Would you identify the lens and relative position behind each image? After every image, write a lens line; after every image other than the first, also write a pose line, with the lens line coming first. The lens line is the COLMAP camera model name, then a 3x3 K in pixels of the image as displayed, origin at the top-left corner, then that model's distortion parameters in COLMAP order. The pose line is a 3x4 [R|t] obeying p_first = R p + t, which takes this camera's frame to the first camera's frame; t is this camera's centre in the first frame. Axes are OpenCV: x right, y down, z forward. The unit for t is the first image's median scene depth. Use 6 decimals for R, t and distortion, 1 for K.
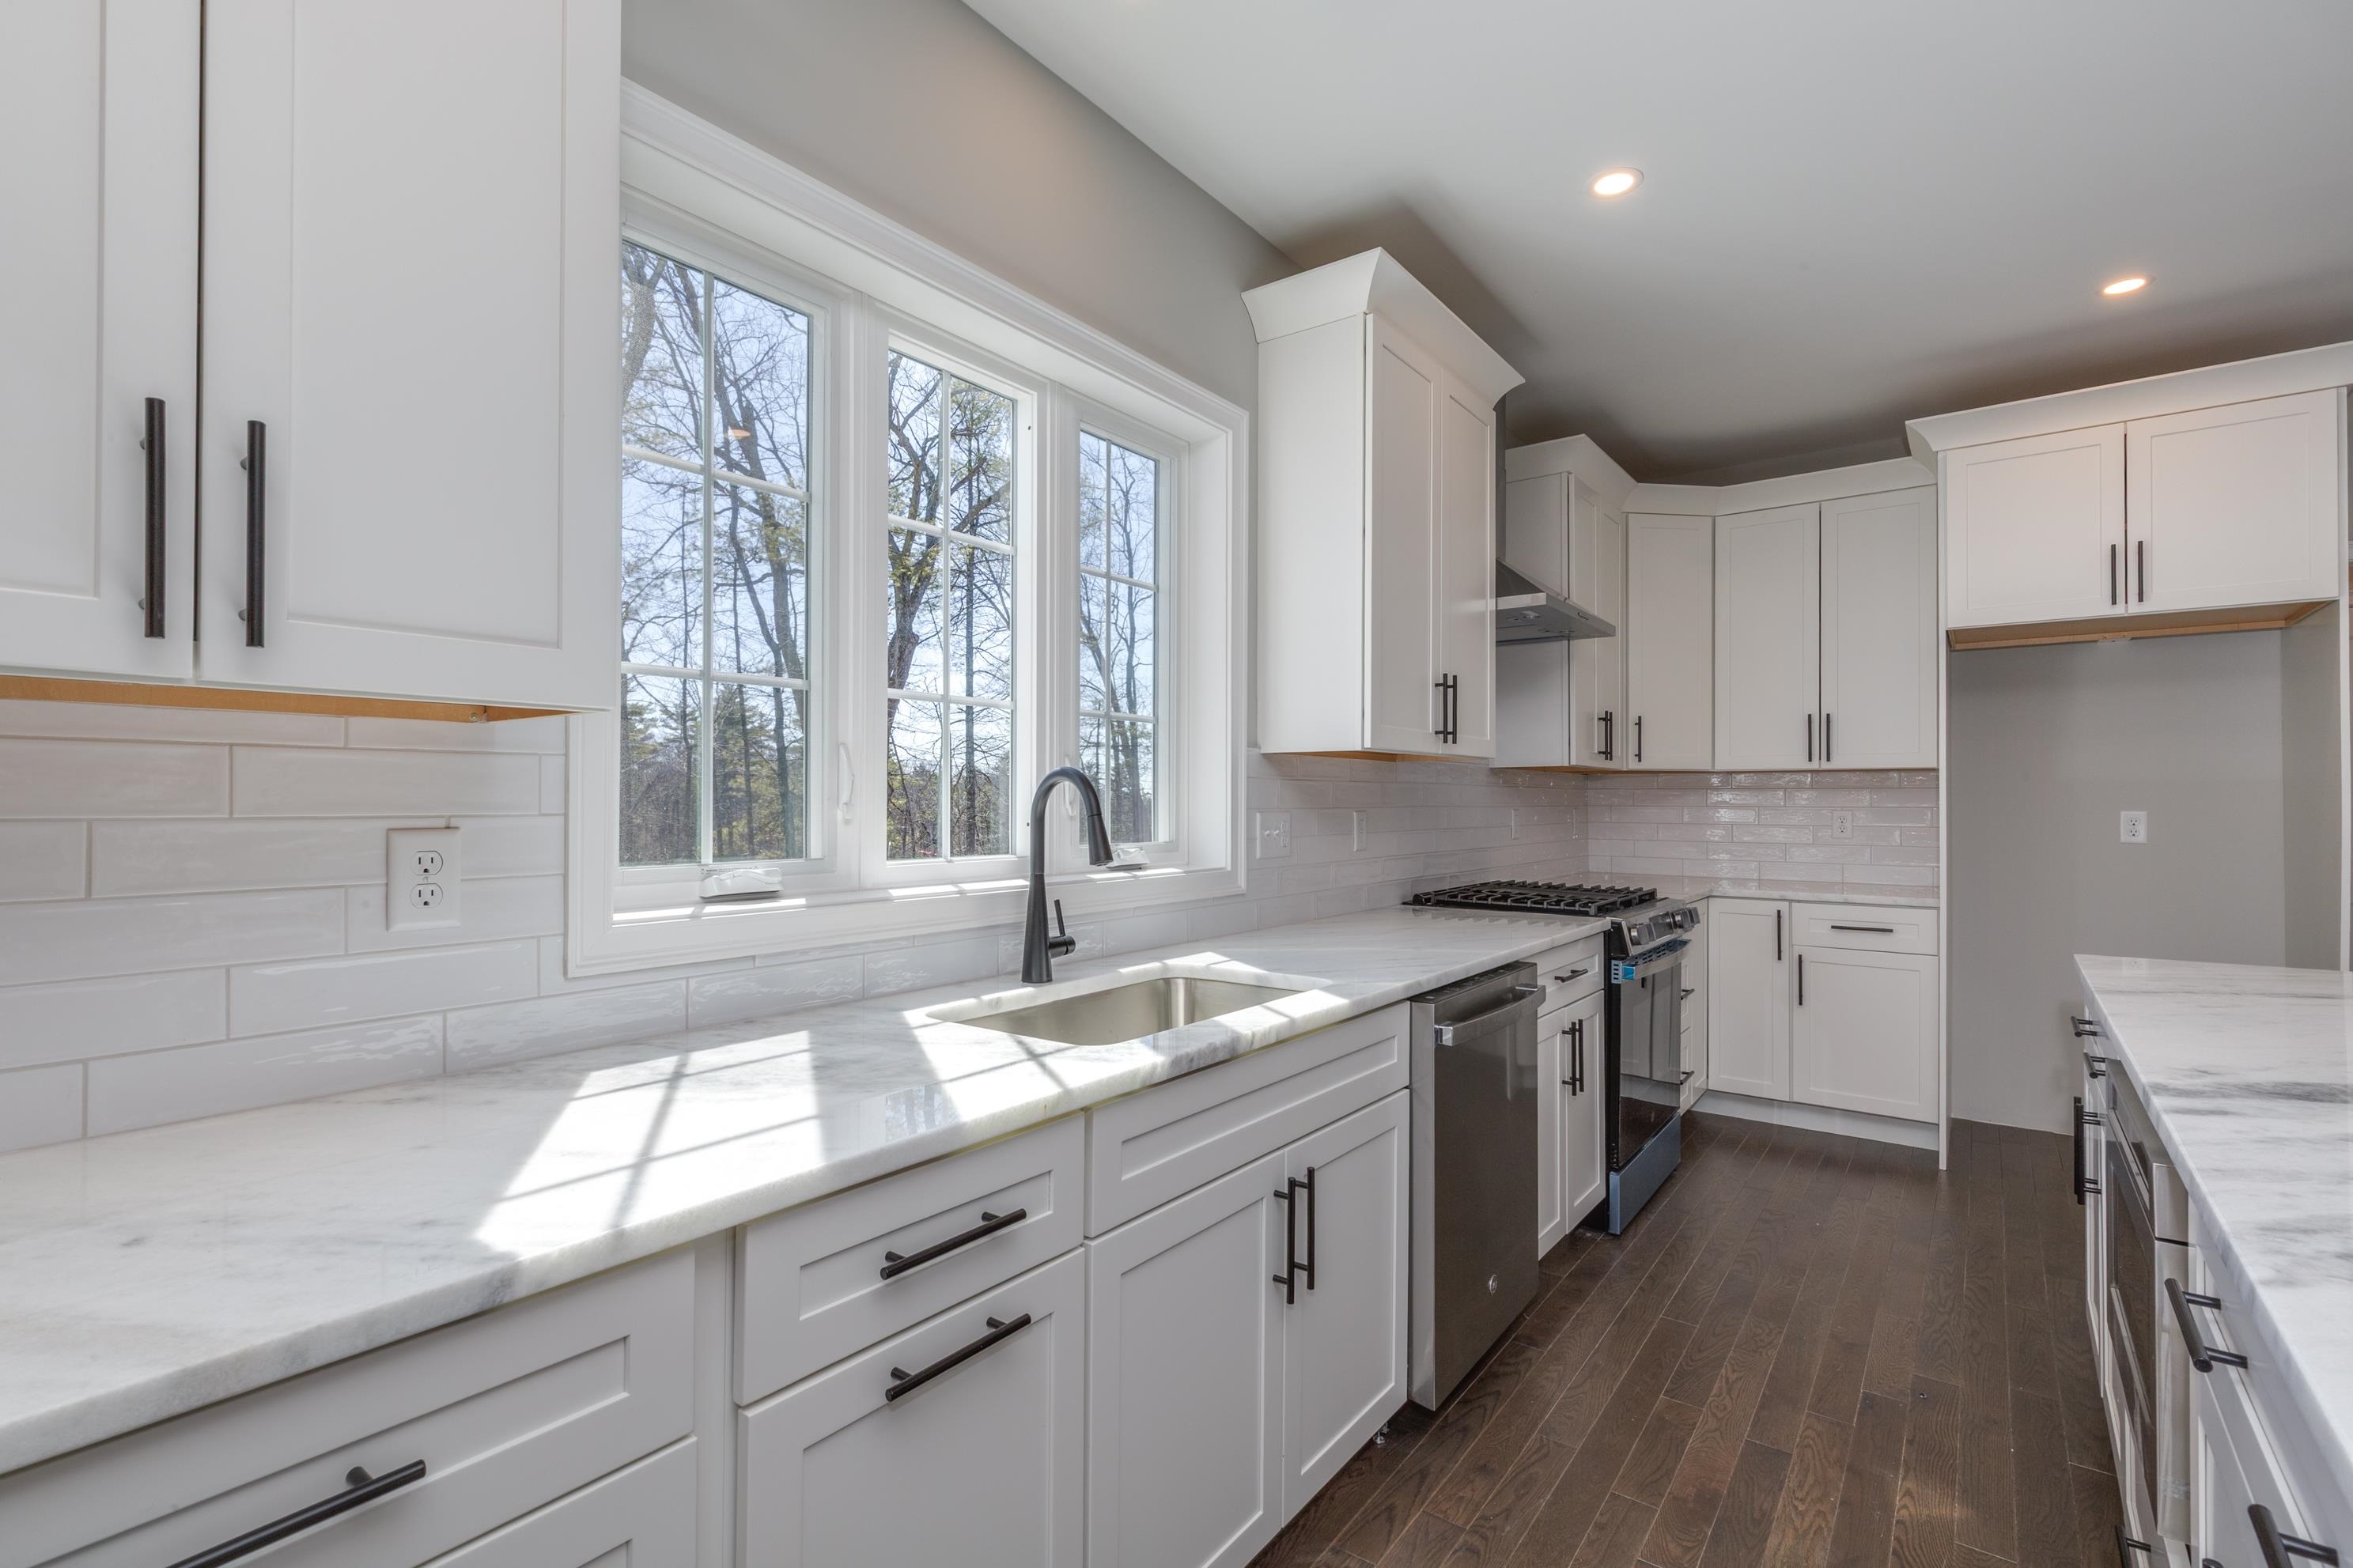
lens RADIAL K [[1072.6, 0, 1176.5], [0, 1072.6, 784.0], [0, 0, 1]] dist [0.002626, -0.000394]
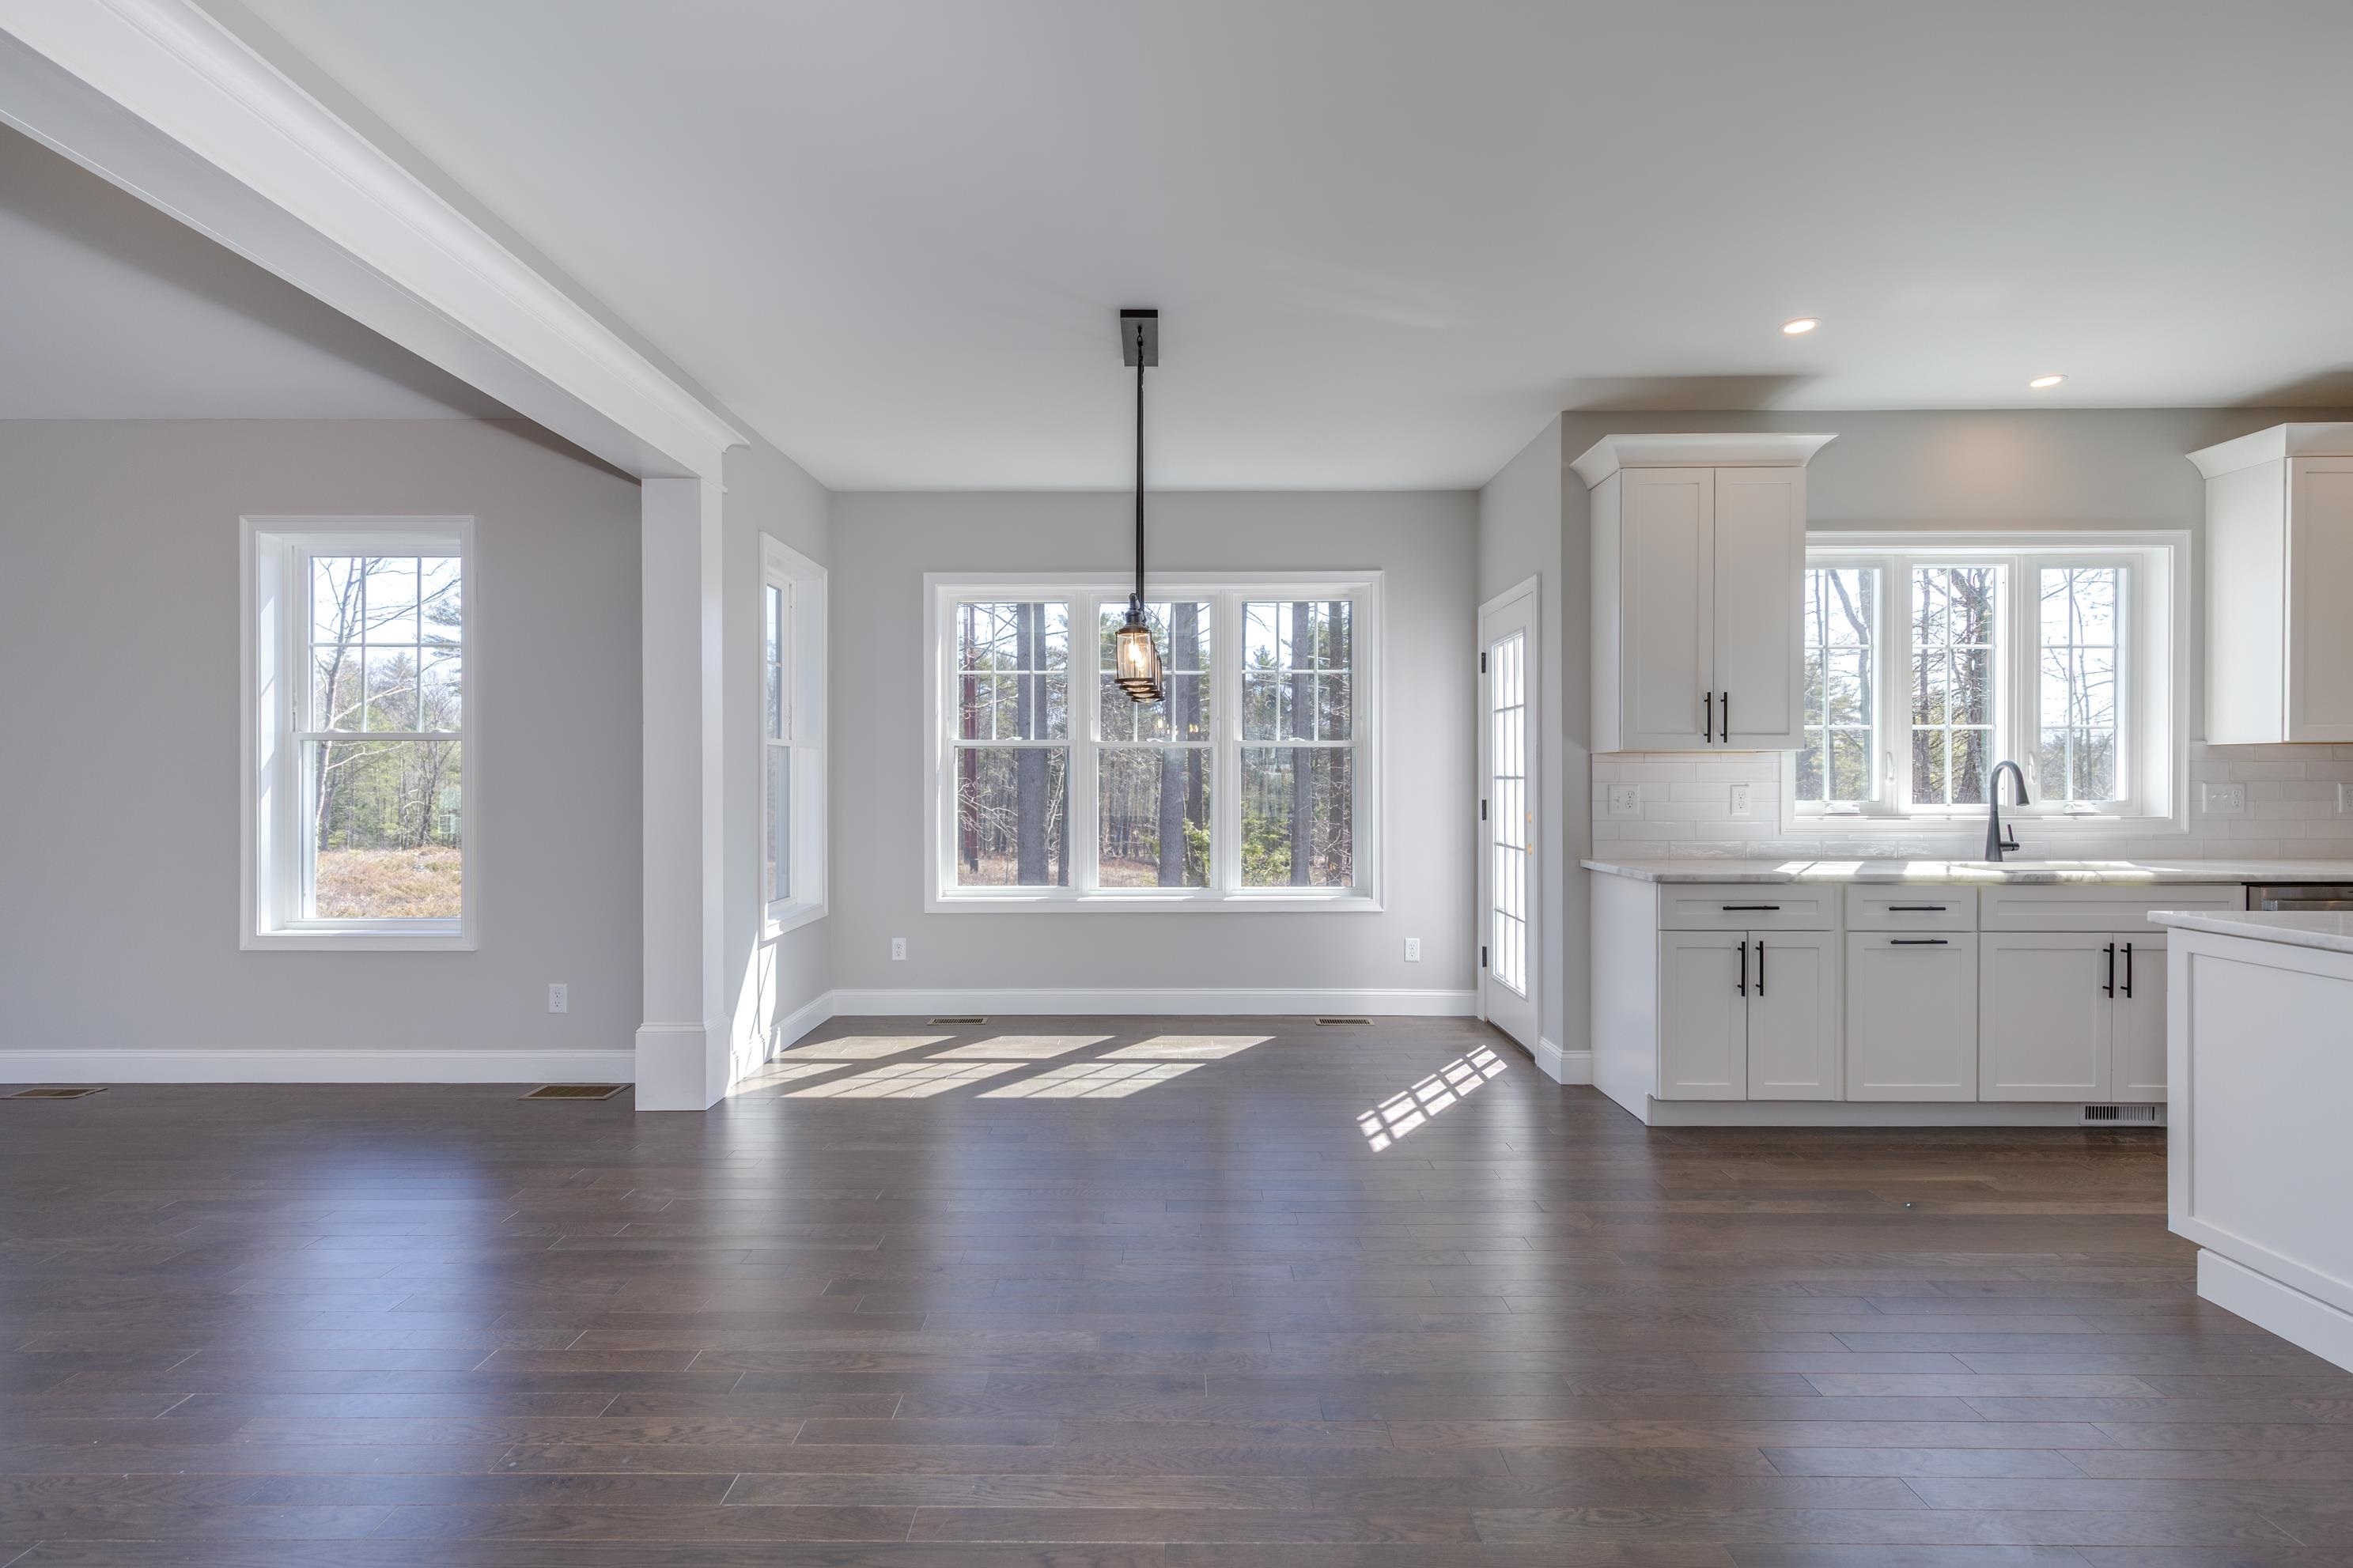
lens RADIAL K [[1036.8, 0, 1176.5], [0, 1036.8, 784.0], [0, 0, 1]] dist [-0.000398, -0.000365]
pose [[0.588003, 0.003529, -0.808851, 0.571925], [0.014075, 0.999794, 0.014595, -0.021186], [0.808736, -0.019967, 0.587832, -1.498723]]
